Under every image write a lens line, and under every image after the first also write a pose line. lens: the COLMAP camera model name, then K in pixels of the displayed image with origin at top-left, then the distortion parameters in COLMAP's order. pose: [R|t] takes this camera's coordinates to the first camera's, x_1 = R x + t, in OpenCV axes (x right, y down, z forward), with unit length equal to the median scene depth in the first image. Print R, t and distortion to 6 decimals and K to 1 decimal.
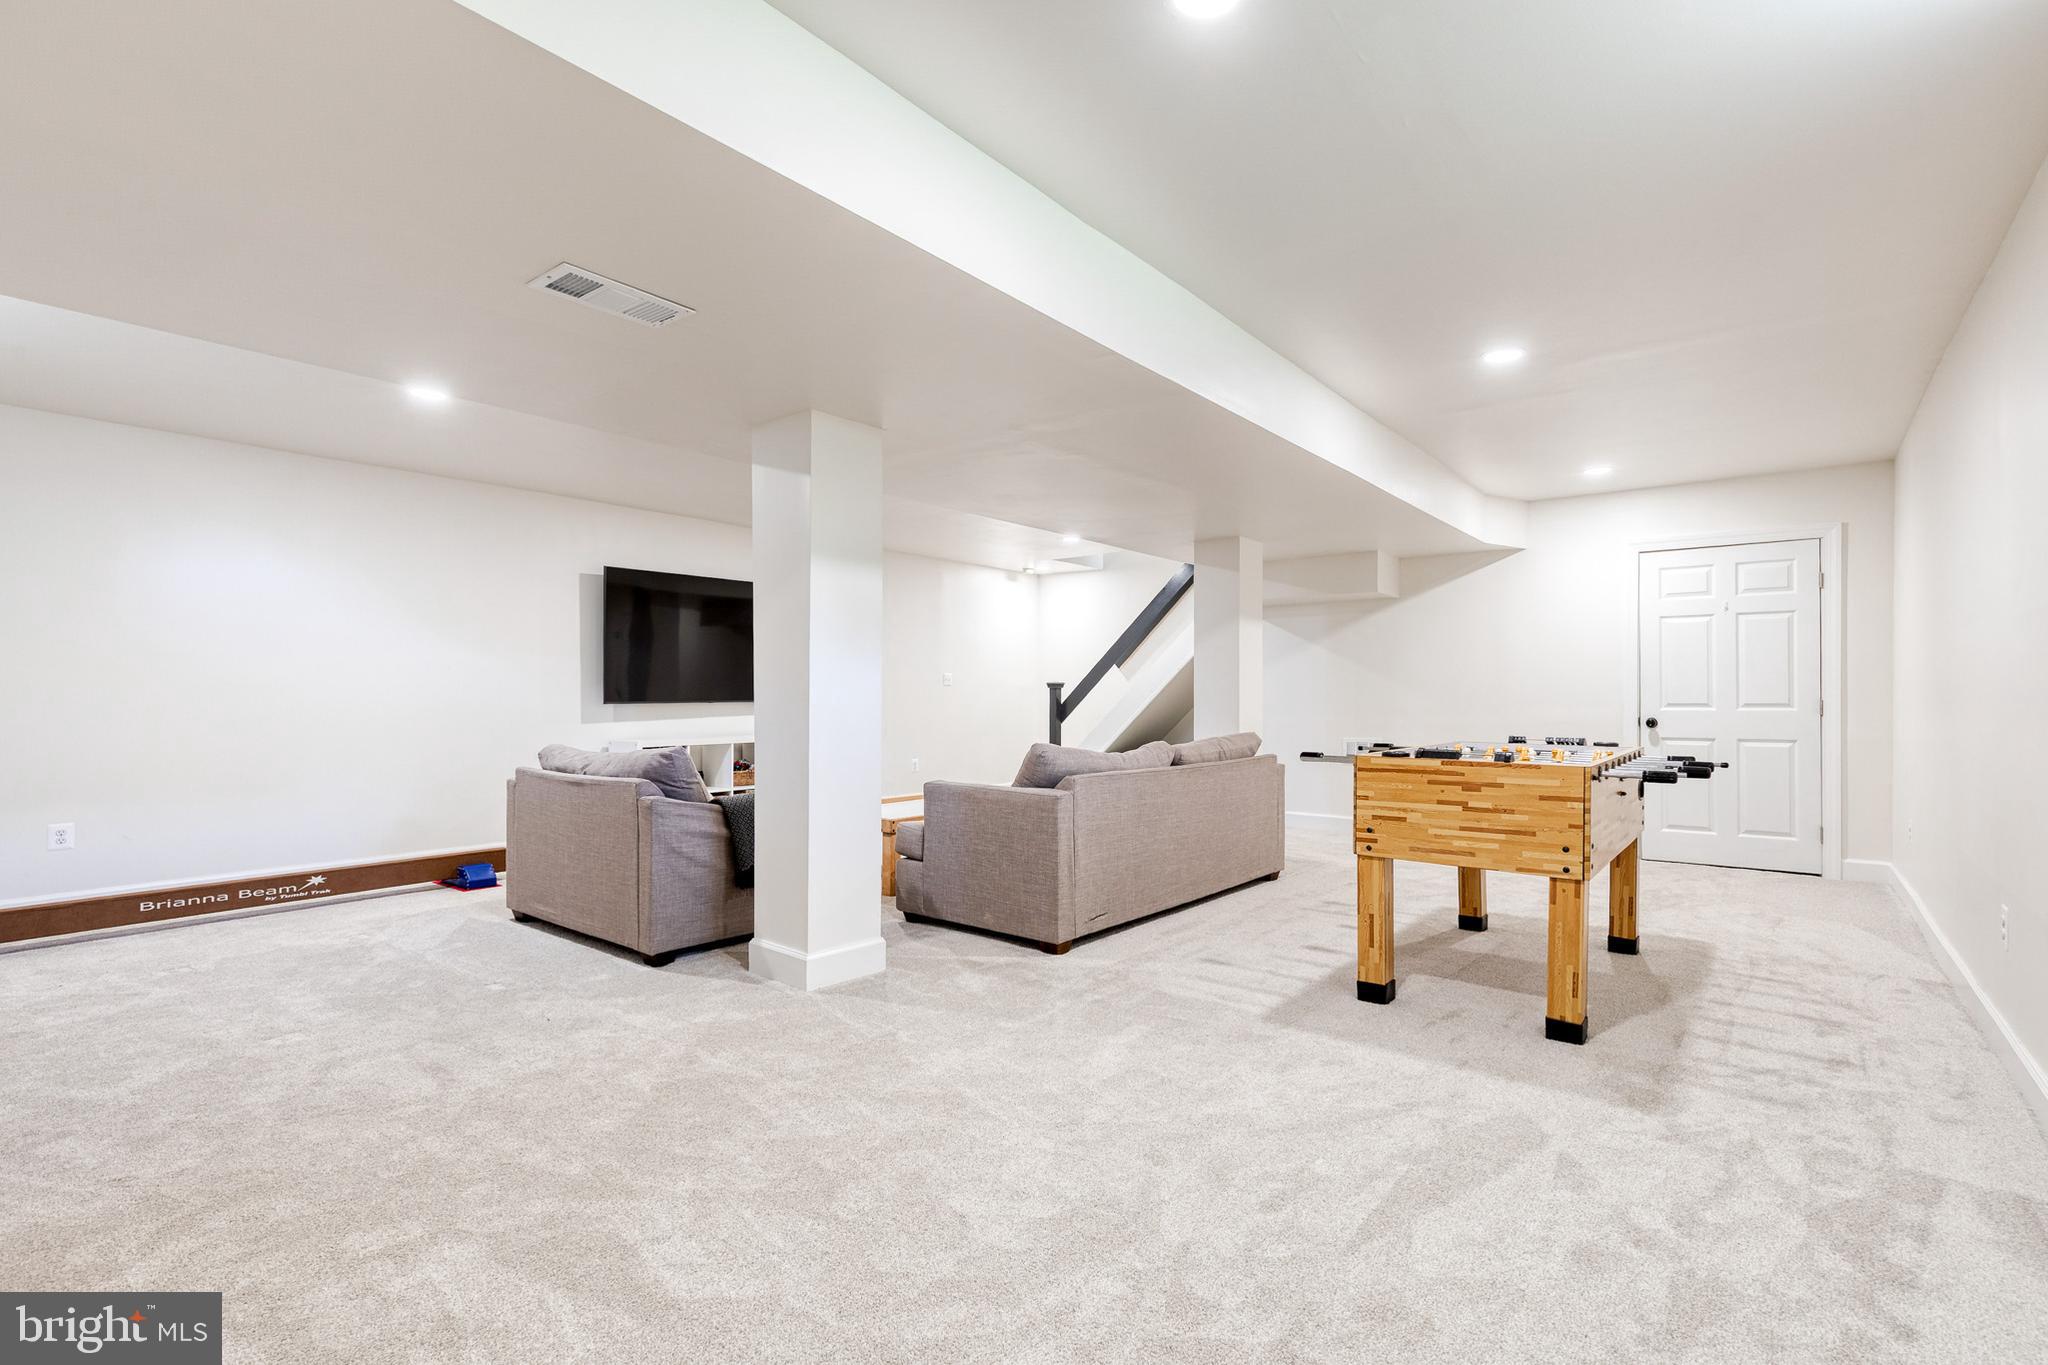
lens RADIAL K [[931.1, 0, 1030.9], [0, 931.1, 692.3], [0, 0, 1]] dist [0.004843, 0.003113]
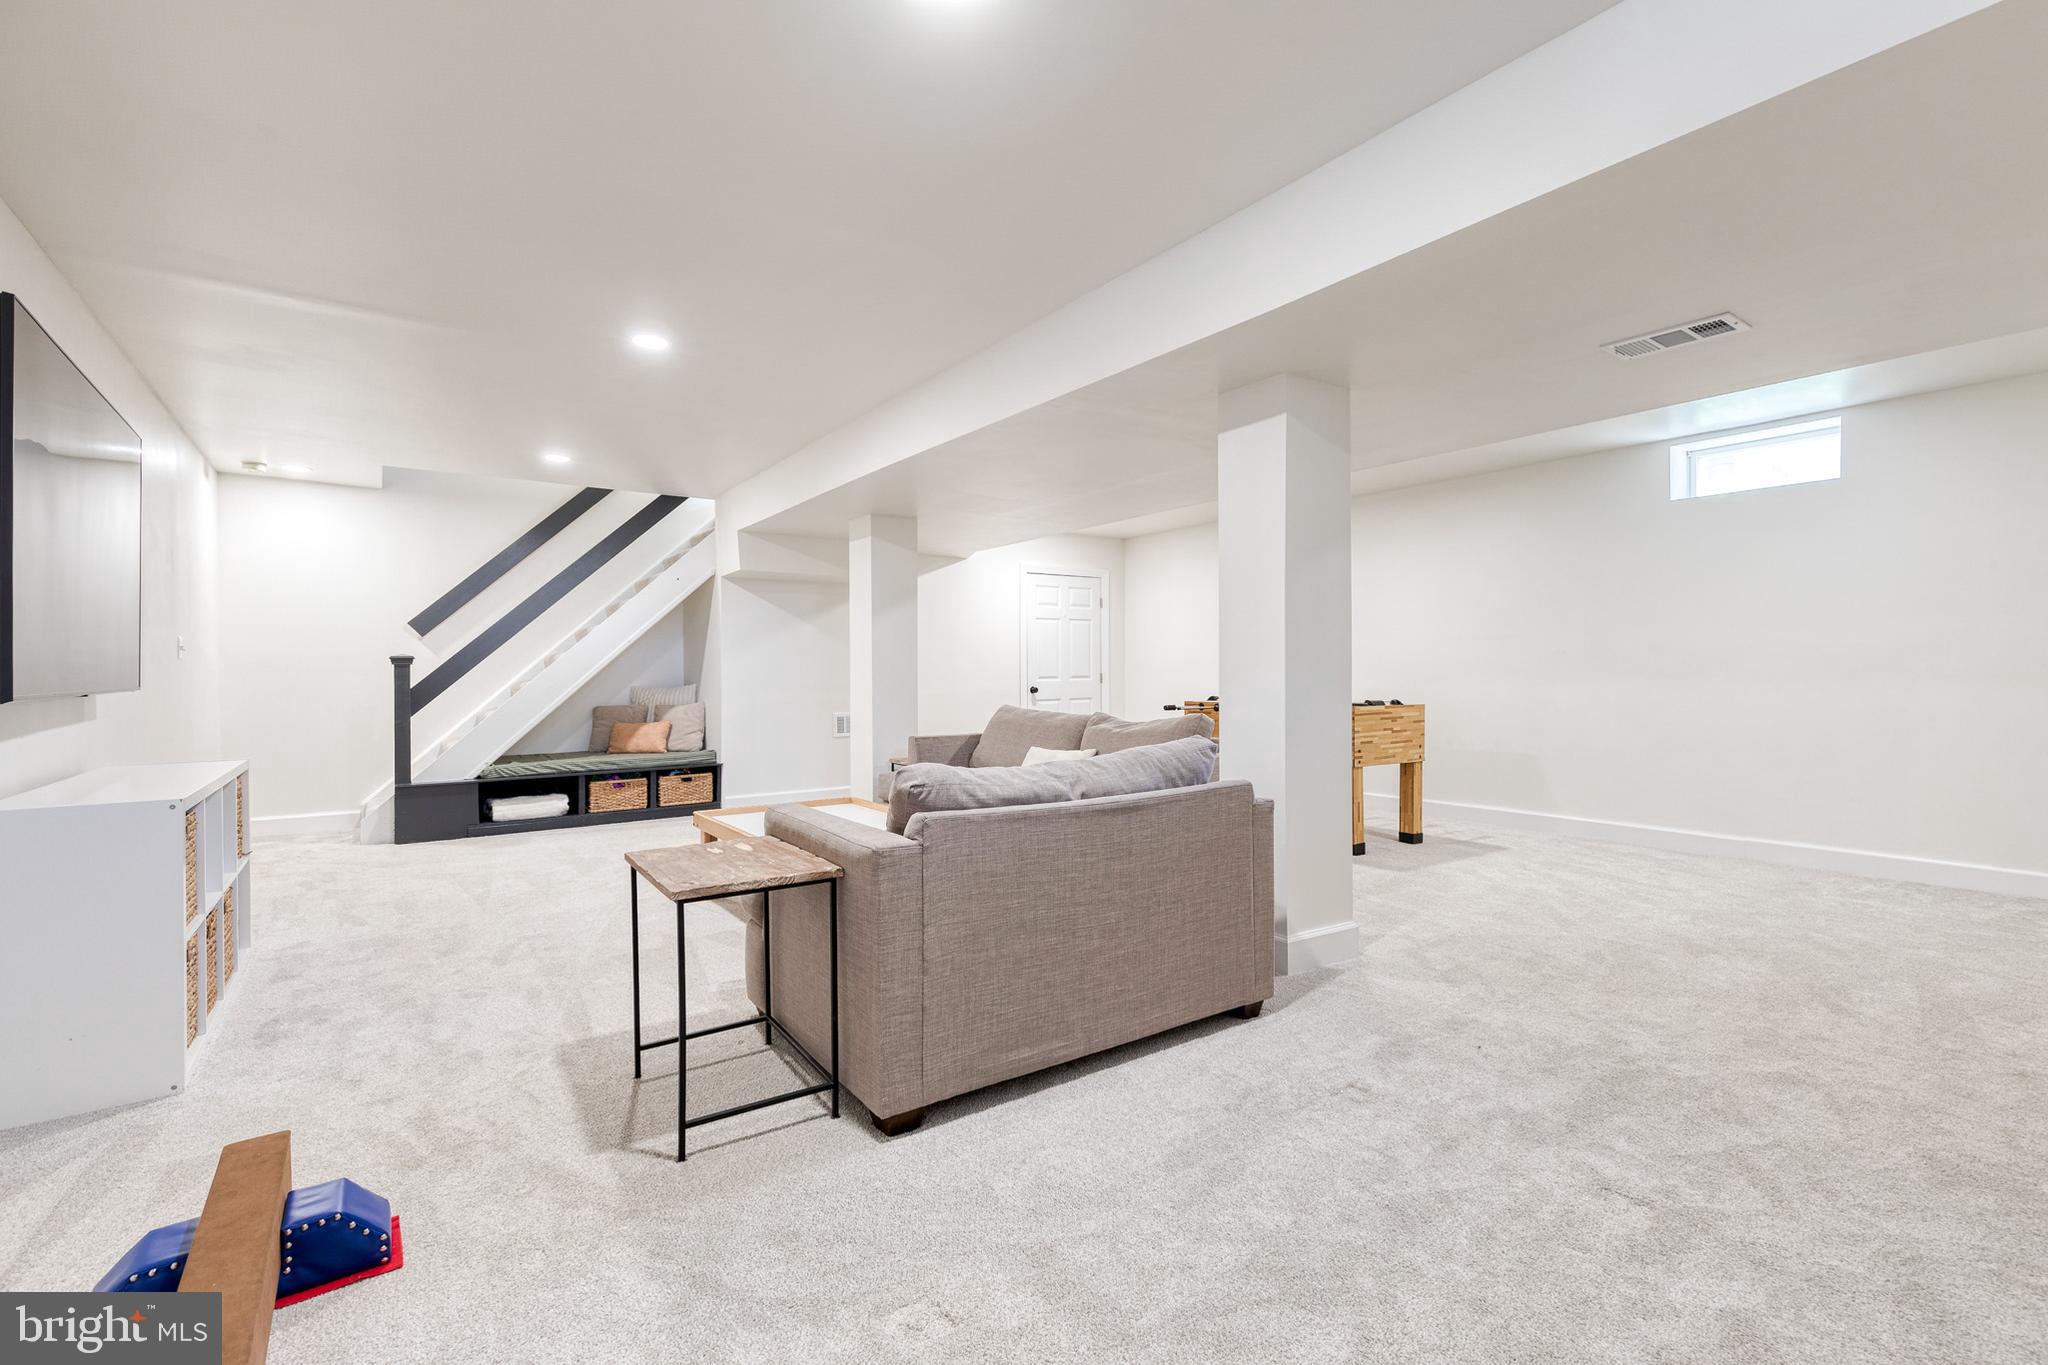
lens RADIAL K [[931.1, 0, 1031.9], [0, 931.1, 672.5], [0, 0, 1]] dist [0.004843, 0.003113]
pose [[0.282292, -0.004055, 0.959320, -0.928795], [0.003704, 0.999988, 0.003137, 0.001296], [-0.959321, 0.002668, 0.282304, 0.734906]]
